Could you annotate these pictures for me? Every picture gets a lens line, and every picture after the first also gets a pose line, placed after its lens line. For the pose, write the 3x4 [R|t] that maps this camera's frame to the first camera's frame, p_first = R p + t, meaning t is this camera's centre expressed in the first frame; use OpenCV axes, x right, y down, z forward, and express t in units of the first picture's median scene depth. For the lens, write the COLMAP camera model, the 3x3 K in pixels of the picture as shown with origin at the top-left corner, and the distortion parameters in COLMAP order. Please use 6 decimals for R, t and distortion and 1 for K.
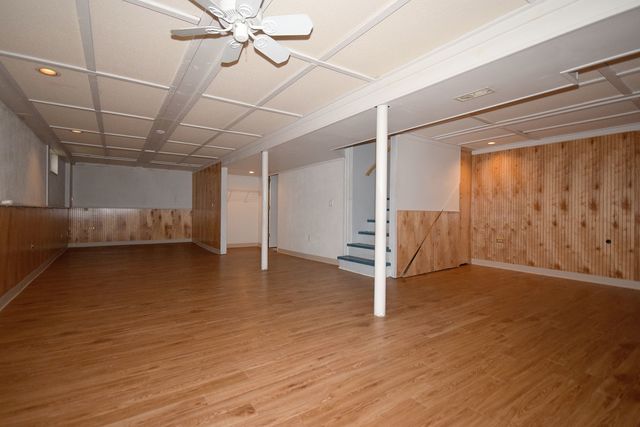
lens RADIAL K [[298.4, 0, 317.3], [0, 298.4, 212.8], [0, 0, 1]] dist [0.001611, -0.000864]
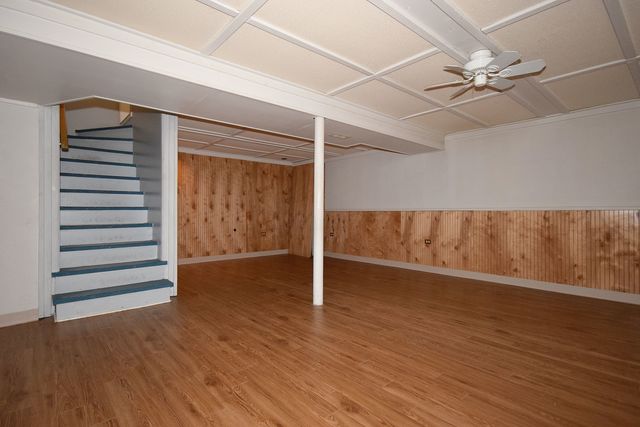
lens RADIAL K [[313.9, 0, 317.6], [0, 313.9, 210.5], [0, 0, 1]] dist [0.002306, 0.001597]
pose [[-0.108026, -0.006154, 0.994129, -0.641436], [0.004113, 0.999970, 0.006637, -0.010799], [-0.994140, 0.004805, -0.107997, 0.756333]]
